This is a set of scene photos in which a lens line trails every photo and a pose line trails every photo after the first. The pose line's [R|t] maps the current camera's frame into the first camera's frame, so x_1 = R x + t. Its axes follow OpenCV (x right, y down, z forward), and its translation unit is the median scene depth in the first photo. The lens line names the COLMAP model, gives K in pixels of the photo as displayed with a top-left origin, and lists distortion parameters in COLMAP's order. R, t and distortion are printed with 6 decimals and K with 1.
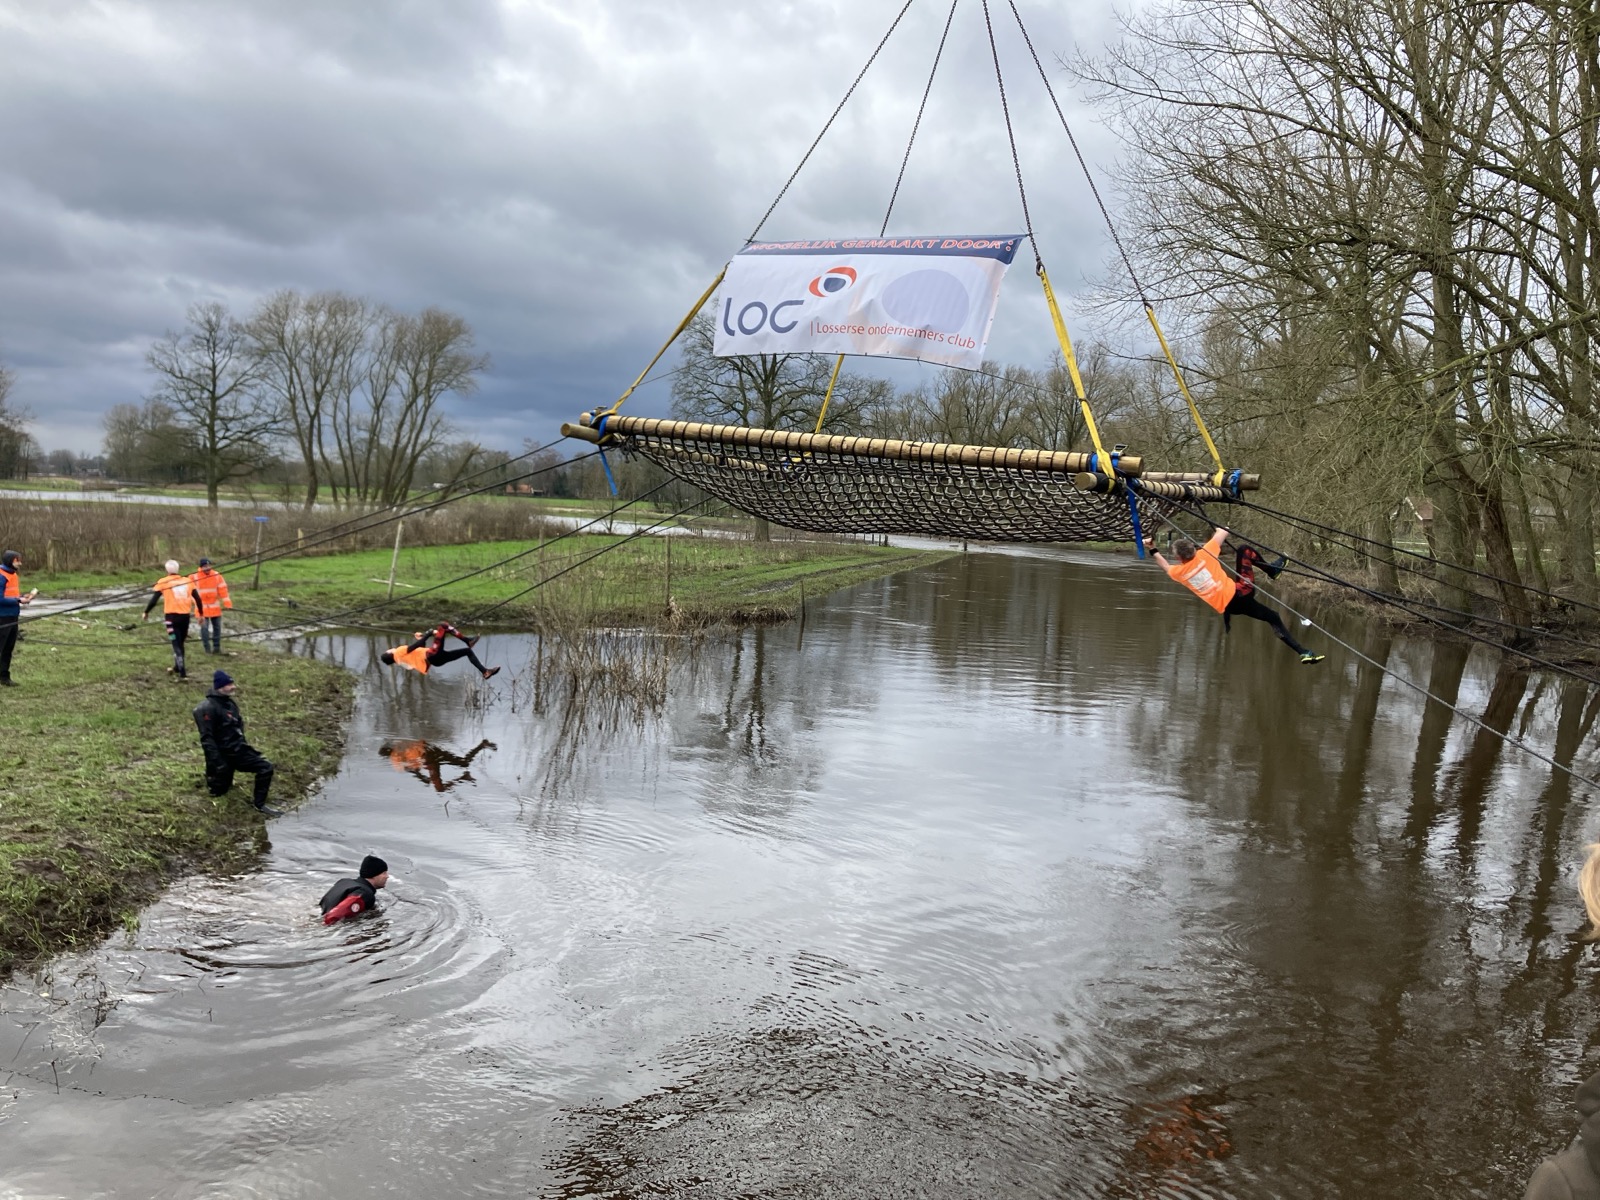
lens RADIAL K [[1271.0, 0, 758.9], [0, 1271.0, 576.8], [0, 0, 1]] dist [0.045952, -0.049474]
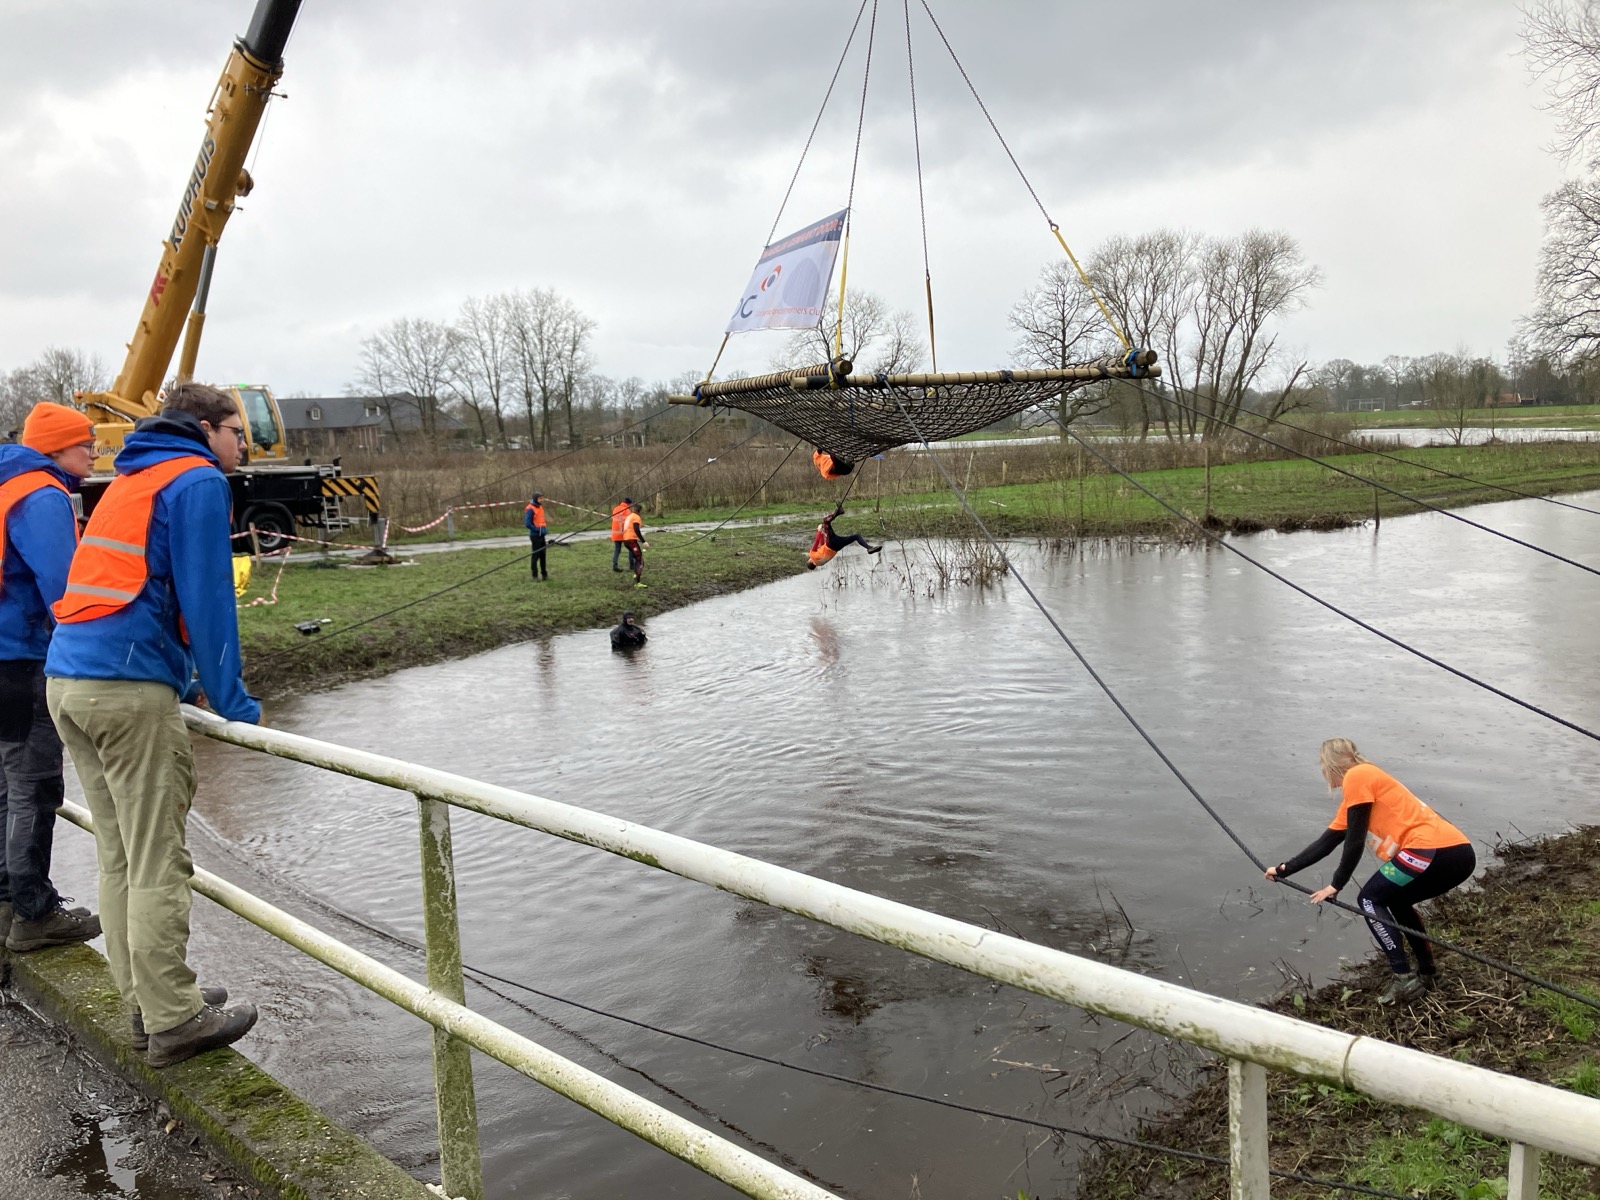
lens RADIAL K [[1271.0, 0, 804.9], [0, 1271.0, 599.1], [0, 0, 1]] dist [0.045952, -0.049474]
pose [[0.771209, 0.013238, -0.636445, 0.110605], [0.032530, 0.997658, 0.060169, 0.005506], [0.635751, -0.067106, 0.768972, -0.013741]]
